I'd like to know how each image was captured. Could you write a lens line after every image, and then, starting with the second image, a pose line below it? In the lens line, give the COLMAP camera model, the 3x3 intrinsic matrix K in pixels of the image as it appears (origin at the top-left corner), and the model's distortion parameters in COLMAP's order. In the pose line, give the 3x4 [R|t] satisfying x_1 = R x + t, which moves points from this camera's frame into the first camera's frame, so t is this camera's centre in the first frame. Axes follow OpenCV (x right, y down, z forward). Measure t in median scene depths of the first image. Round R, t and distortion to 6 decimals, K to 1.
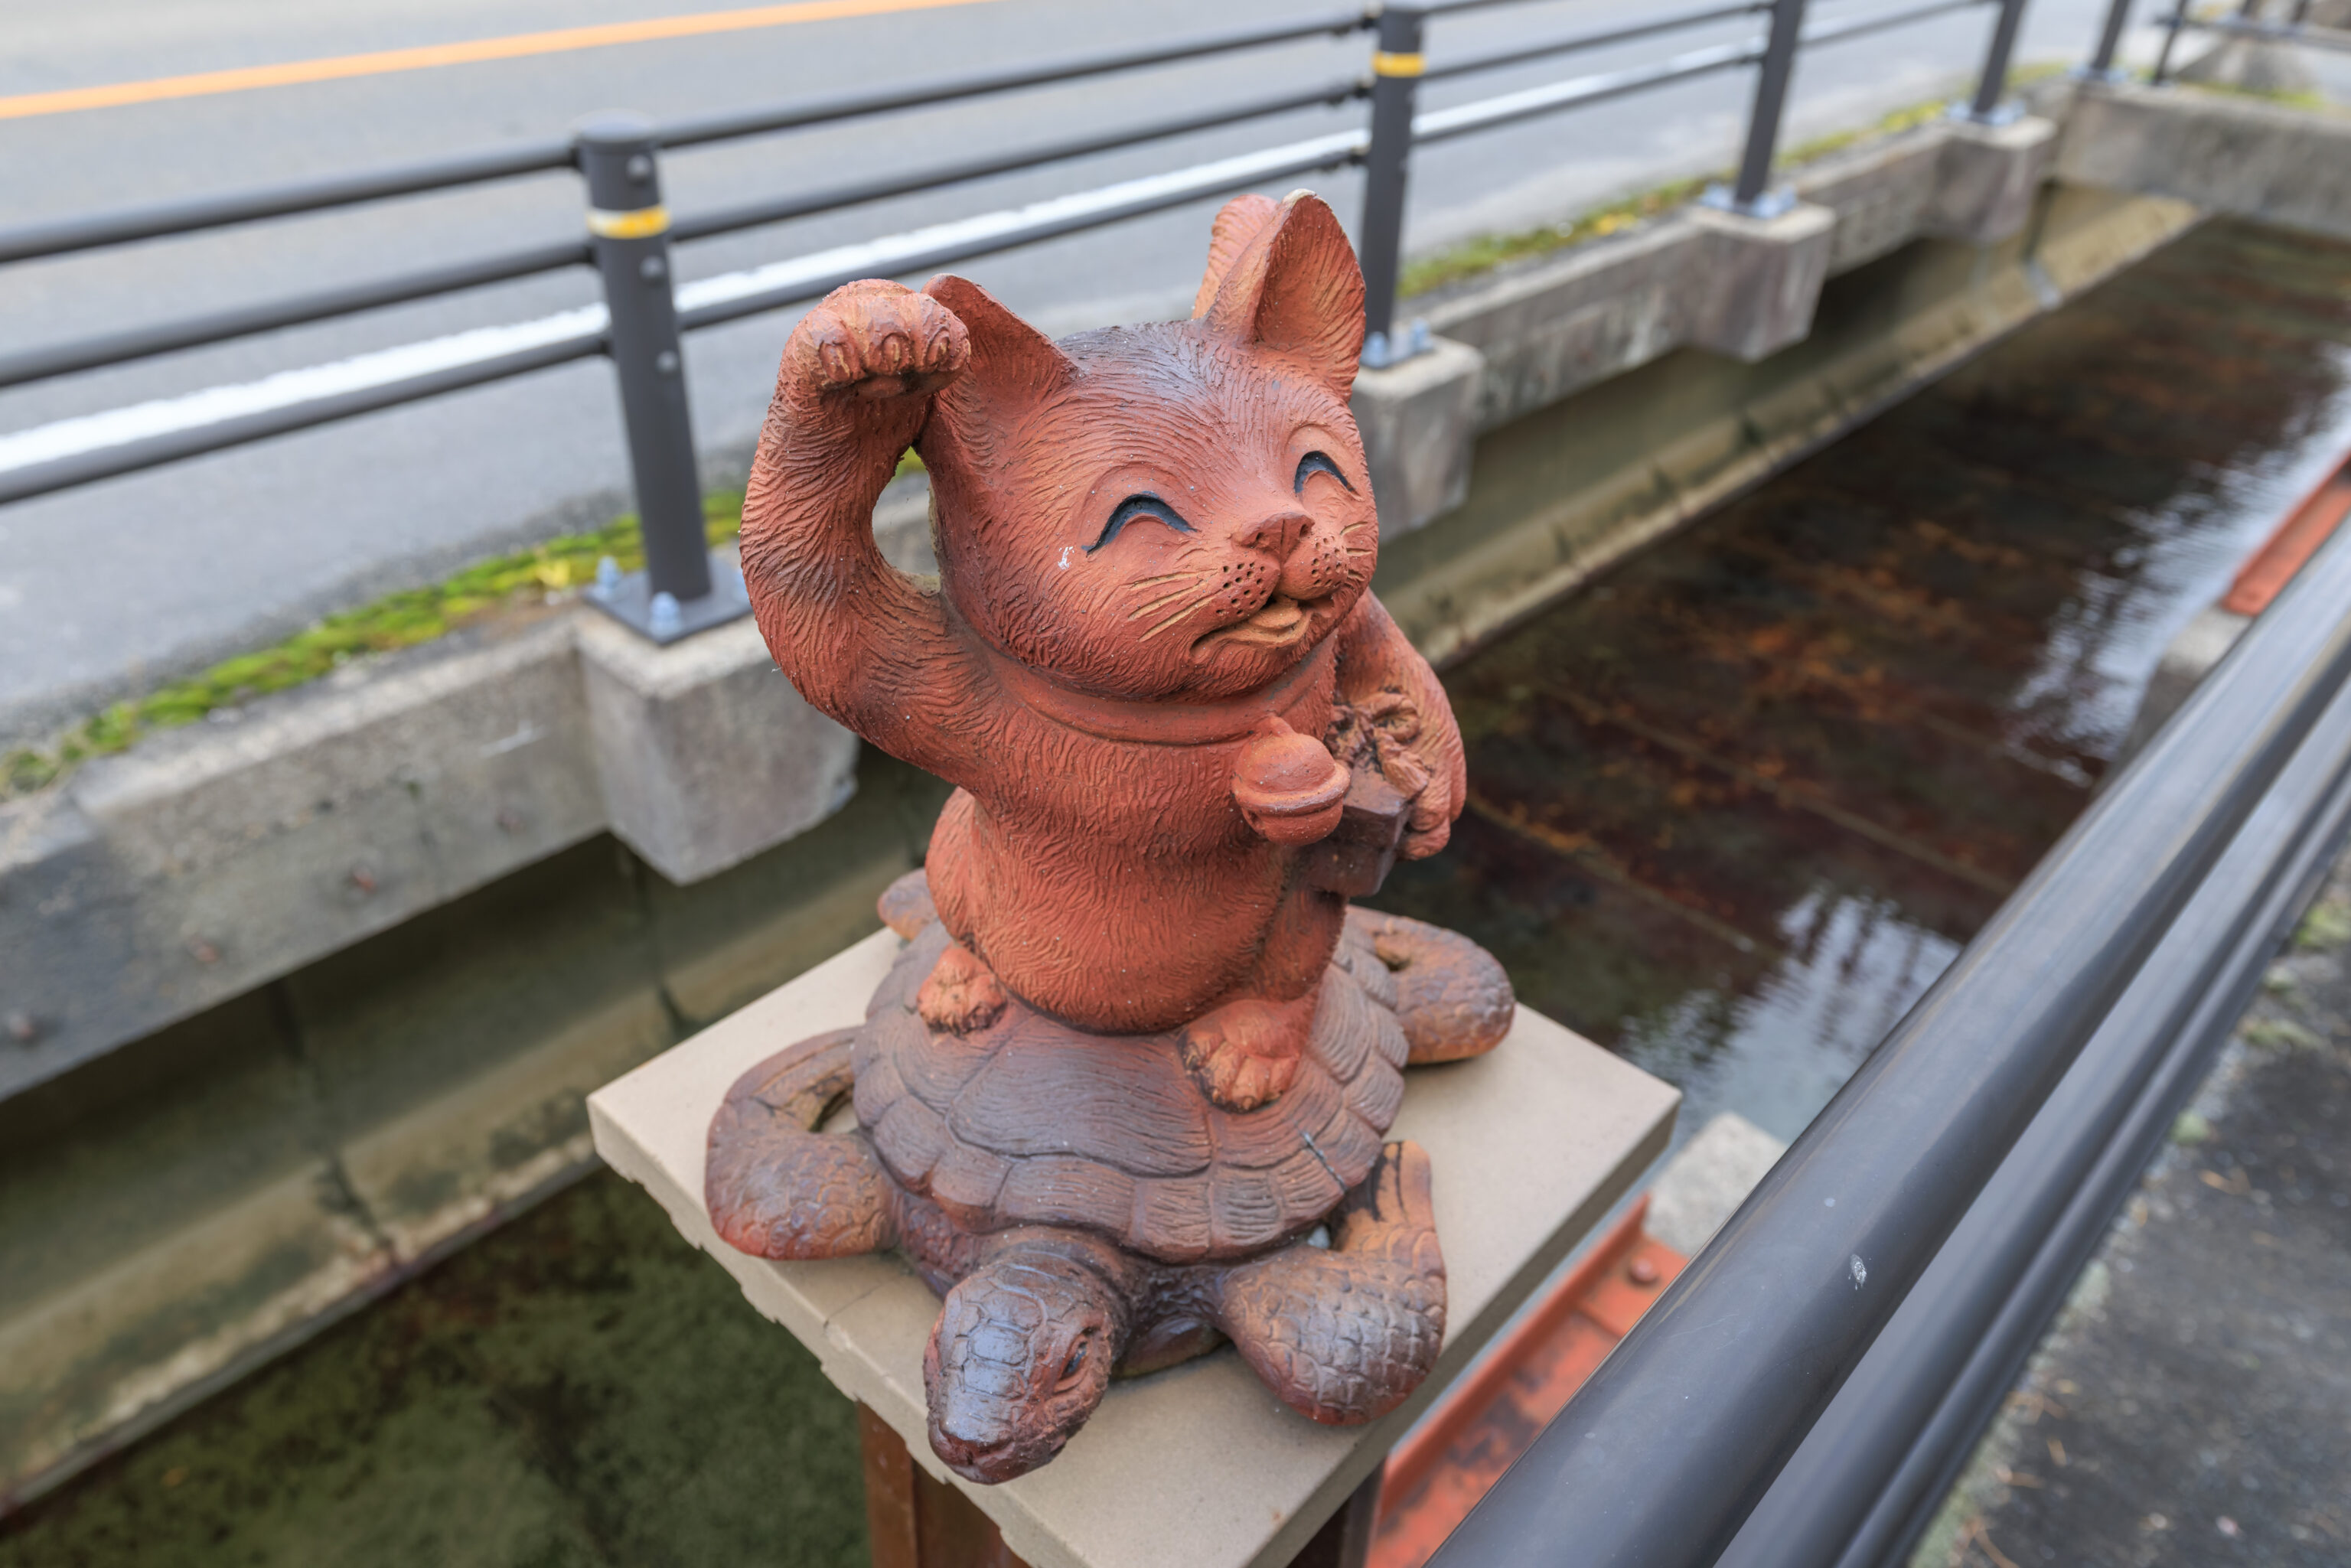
lens RADIAL K [[1669.4, 0, 1175.5], [0, 1669.4, 784.0], [0, 0, 1]] dist [0.003644, 0.000633]
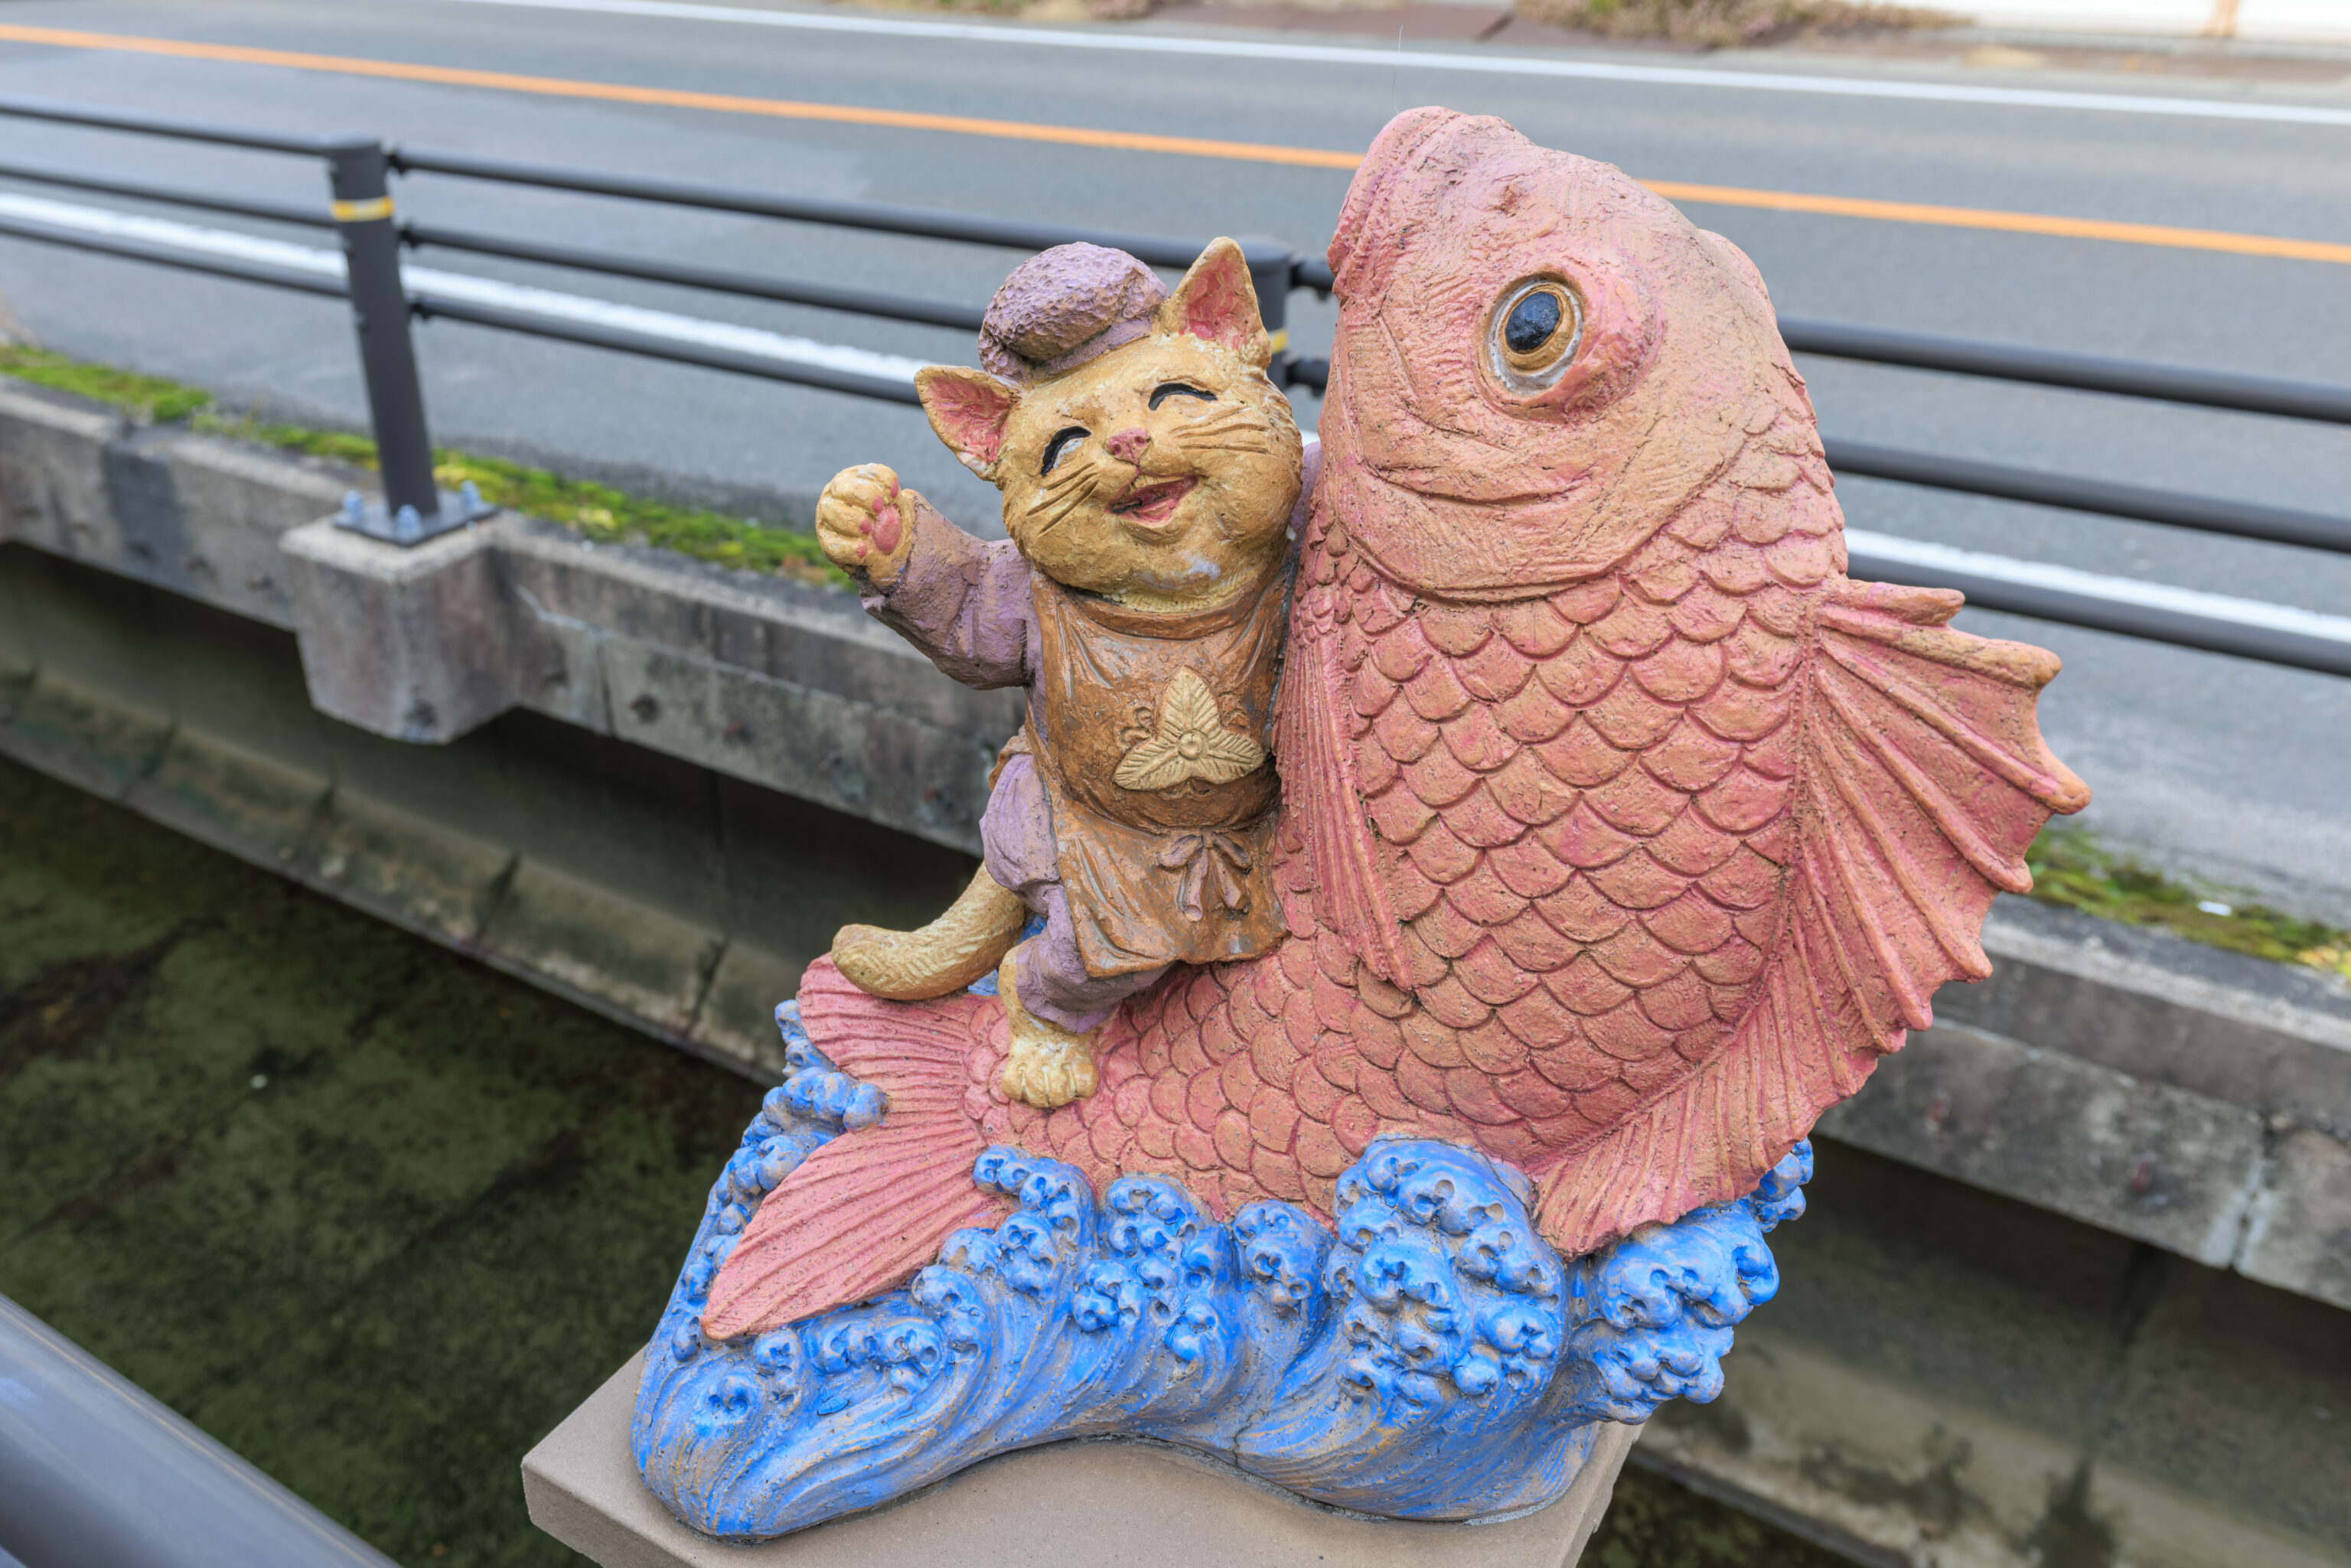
lens RADIAL K [[1987.3, 0, 1175.5], [0, 1987.3, 784.0], [0, 0, 1]] dist [-0.005698, -0.002542]
pose [[0.156484, 0.416945, -0.895360, 1.117043], [-0.526949, 0.801973, 0.281361, -0.625999], [0.835367, 0.427780, 0.345205, 0.999492]]
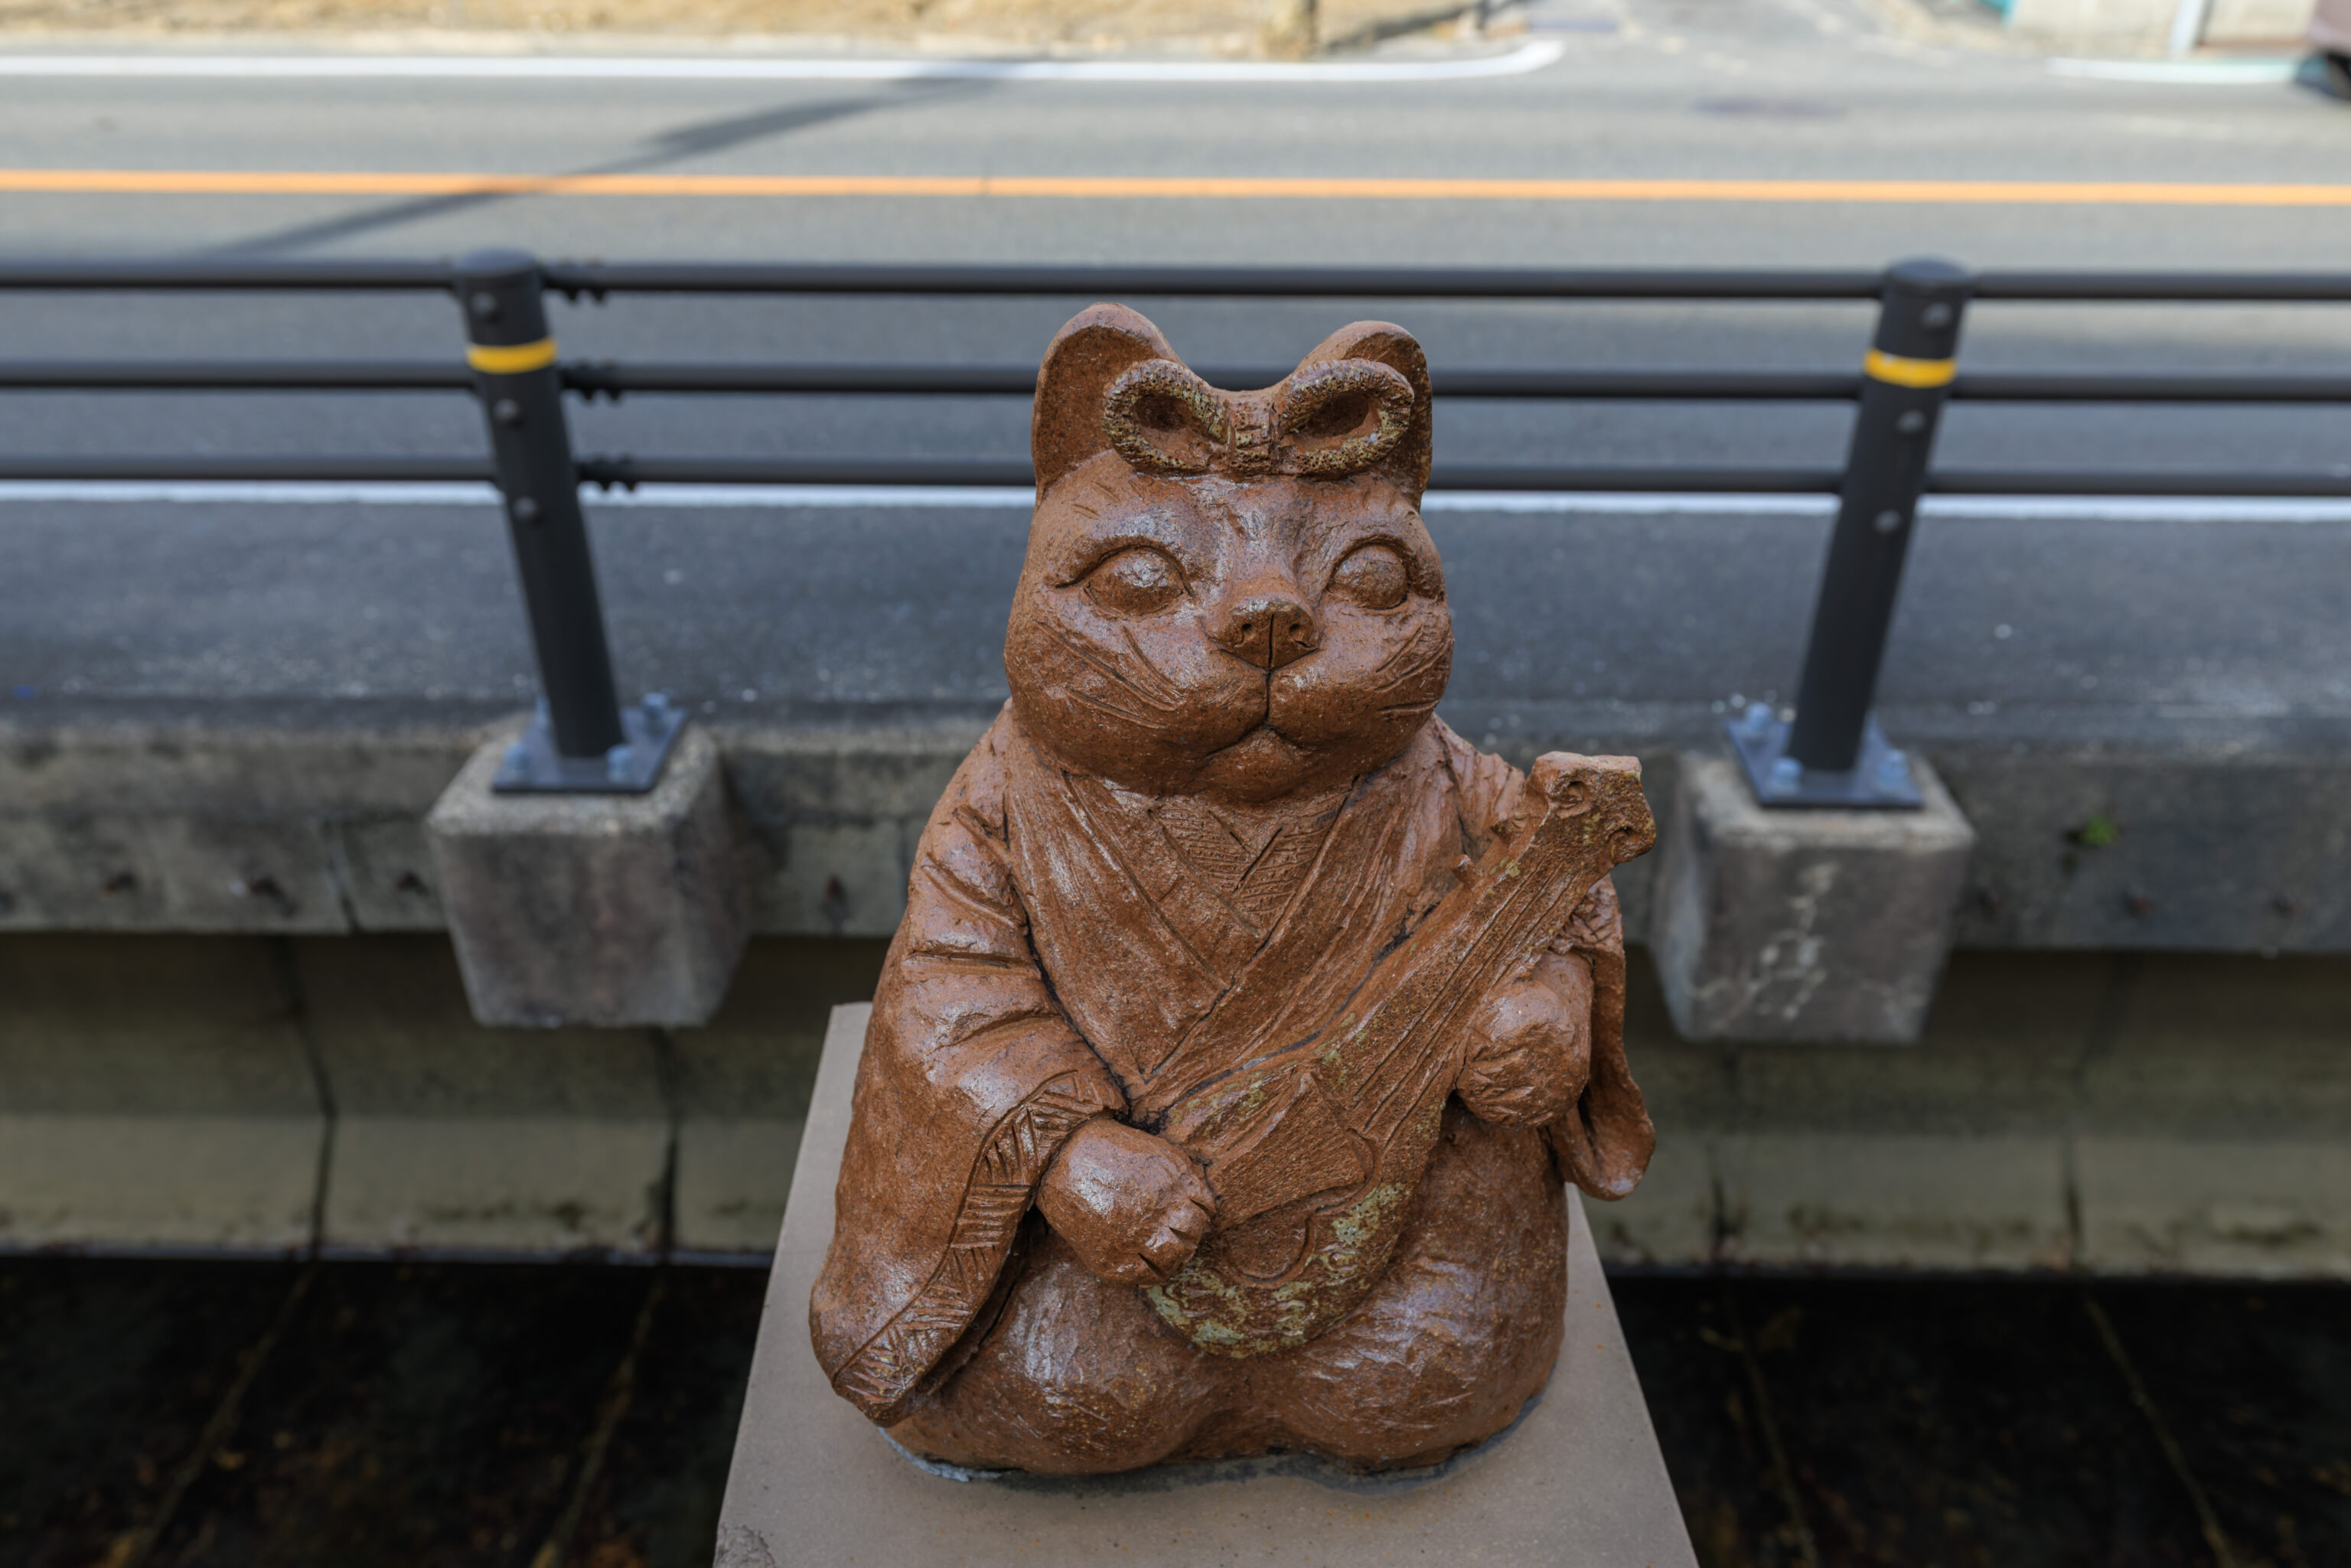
lens RADIAL K [[1738.9, 0, 1180.4], [0, 1738.9, 742.6], [0, 0, 1]] dist [0.000615, 0.000643]
pose [[0.668829, 0.340388, -0.660912, 0.545662], [-0.397618, 0.914964, 0.068851, -0.297568], [0.628147, 0.216741, 0.747299, 0.461077]]
